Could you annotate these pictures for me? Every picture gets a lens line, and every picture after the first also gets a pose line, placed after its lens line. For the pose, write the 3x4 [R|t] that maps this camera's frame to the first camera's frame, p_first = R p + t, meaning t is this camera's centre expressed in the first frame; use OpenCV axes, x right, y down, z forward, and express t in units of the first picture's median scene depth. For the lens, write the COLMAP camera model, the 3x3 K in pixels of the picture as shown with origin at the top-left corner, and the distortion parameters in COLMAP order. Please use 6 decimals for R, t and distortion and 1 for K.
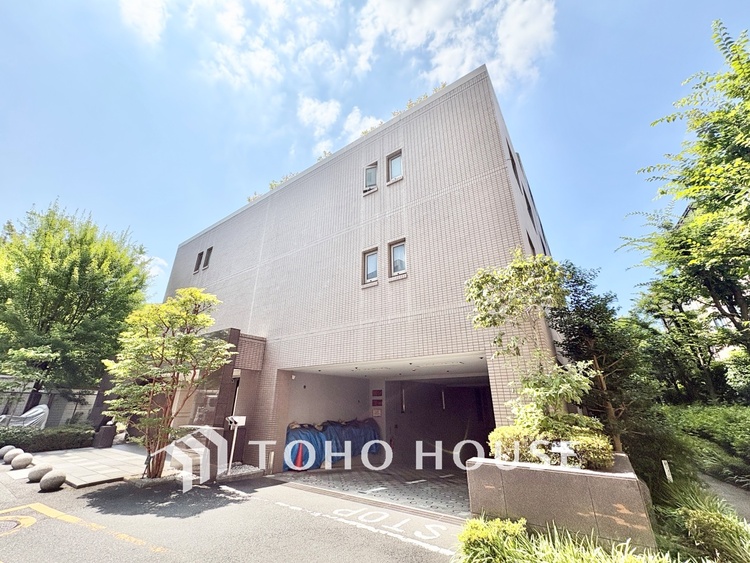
lens RADIAL K [[299.7, 0, 377.0], [0, 299.7, 282.2], [0, 0, 1]] dist [-0.002336, 0.000513]
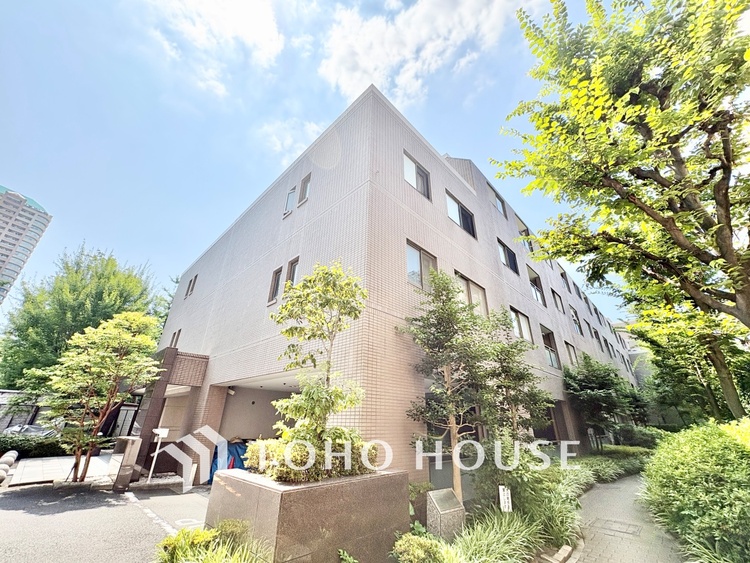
lens RADIAL K [[299.7, 0, 377.0], [0, 299.7, 282.2], [0, 0, 1]] dist [-0.002336, 0.000513]
pose [[0.986235, -0.055095, -0.155903, 0.413027], [0.045925, 0.997030, -0.061819, 0.015810], [0.158846, 0.053809, 0.985836, 0.016626]]
